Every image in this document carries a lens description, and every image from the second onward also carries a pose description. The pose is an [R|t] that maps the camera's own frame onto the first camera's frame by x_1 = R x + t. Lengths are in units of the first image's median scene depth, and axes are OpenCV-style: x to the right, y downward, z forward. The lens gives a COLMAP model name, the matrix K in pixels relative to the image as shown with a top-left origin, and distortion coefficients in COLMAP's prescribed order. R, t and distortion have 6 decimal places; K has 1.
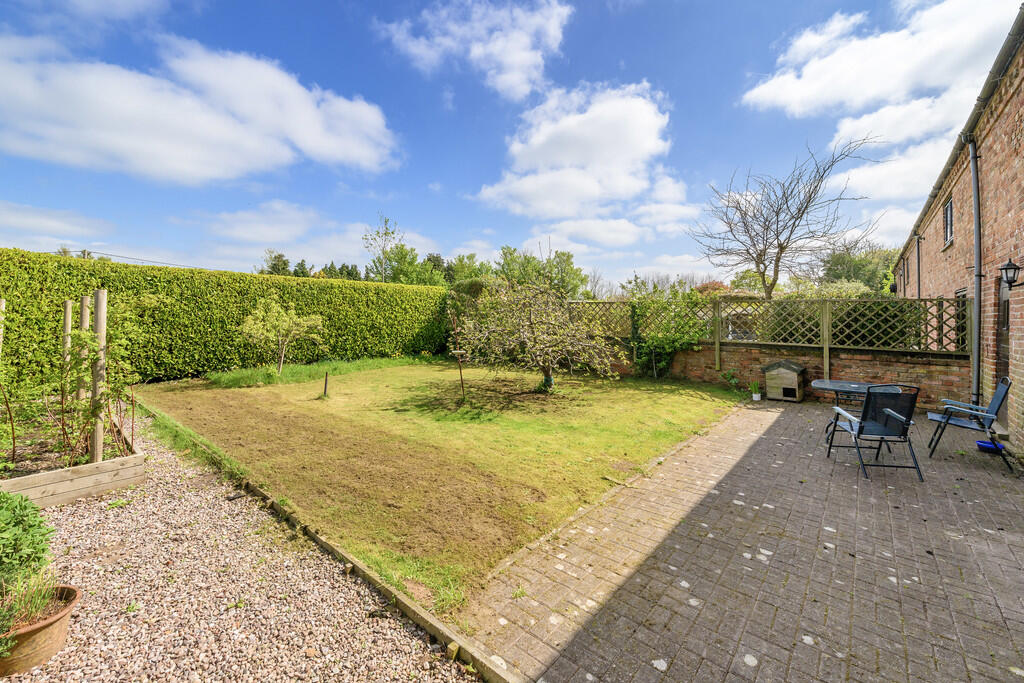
lens RADIAL K [[426.1, 0, 512.3], [0, 426.1, 316.0], [0, 0, 1]] dist [-0.000839, -0.000103]
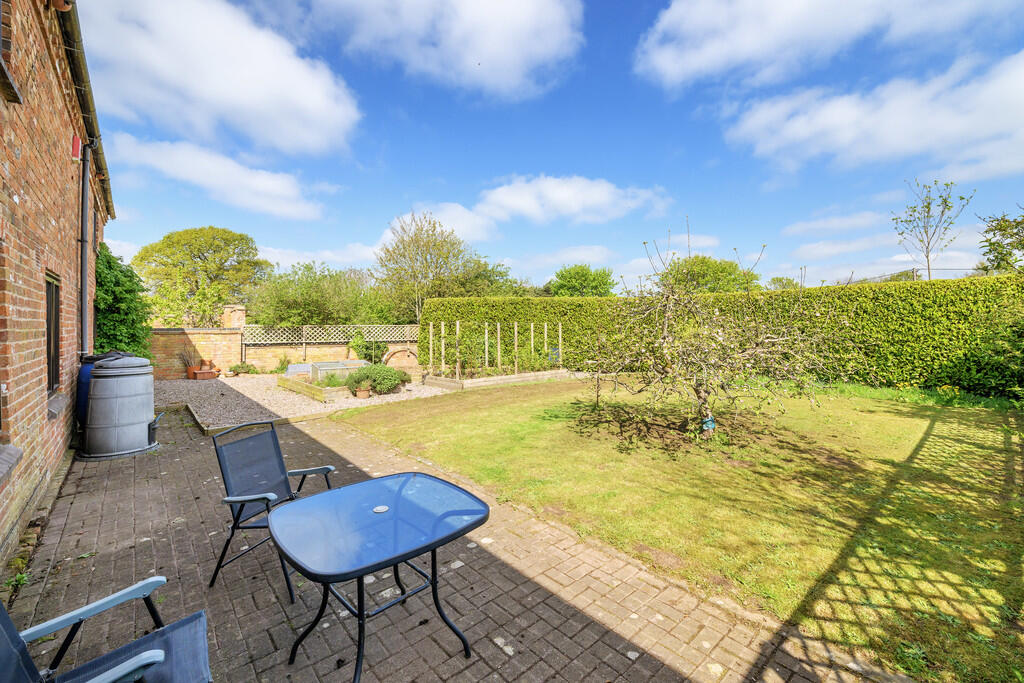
lens RADIAL K [[426.1, 0, 512.3], [0, 426.1, 316.0], [0, 0, 1]] dist [-0.000839, -0.000103]
pose [[-0.152356, -0.029786, -0.987877, 0.489139], [-0.002807, 0.999555, -0.029705, 0.001732], [0.988322, -0.001753, -0.152372, 0.492173]]
